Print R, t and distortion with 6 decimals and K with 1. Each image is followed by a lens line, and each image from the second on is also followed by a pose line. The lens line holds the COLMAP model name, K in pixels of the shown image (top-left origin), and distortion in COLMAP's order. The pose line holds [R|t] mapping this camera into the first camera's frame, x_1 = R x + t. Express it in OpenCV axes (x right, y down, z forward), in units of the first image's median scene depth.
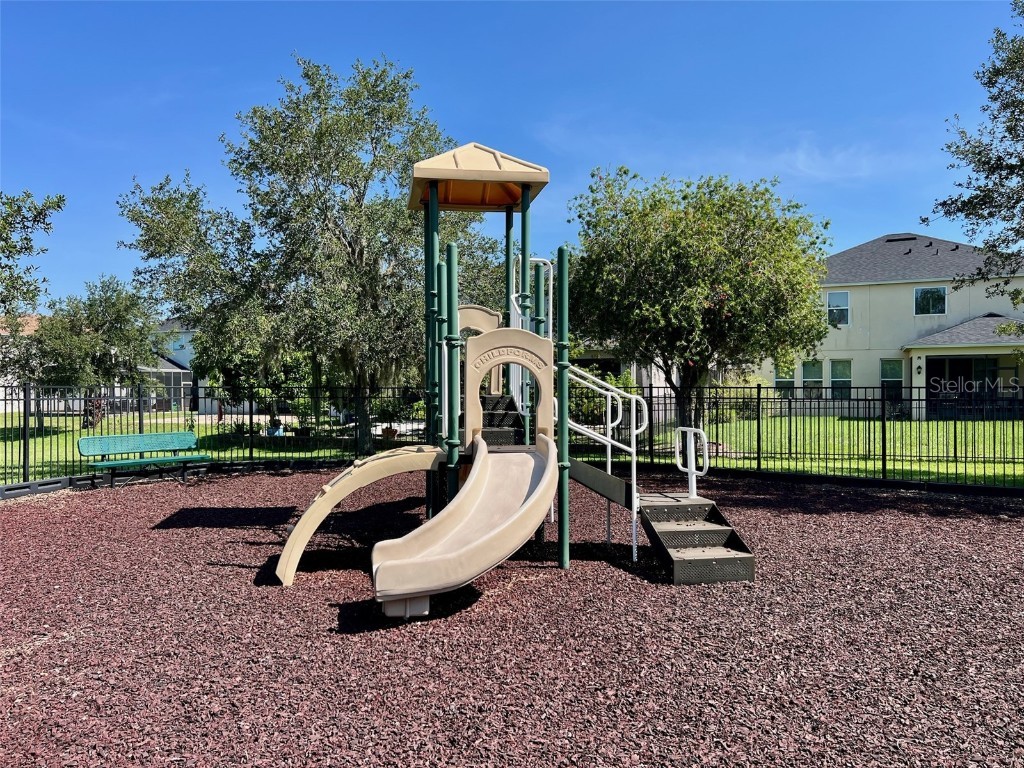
lens RADIAL K [[781.7, 0, 513.5], [0, 781.7, 395.9], [0, 0, 1]] dist [0.028426, 0.000401]
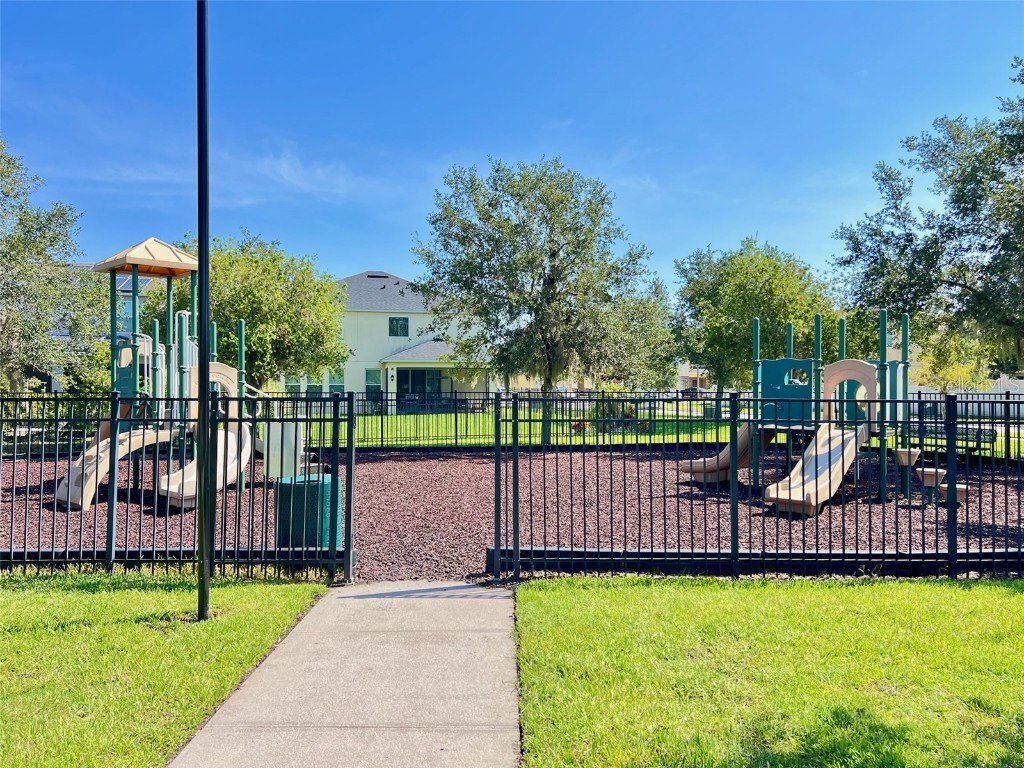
lens RADIAL K [[781.7, 0, 513.5], [0, 781.7, 395.9], [0, 0, 1]] dist [0.028426, 0.000401]
pose [[0.802075, 0.000213, 0.597224, -0.274417], [0.000118, 1.000000, -0.000515, -0.003209], [-0.597224, 0.000484, 0.802075, -0.462217]]
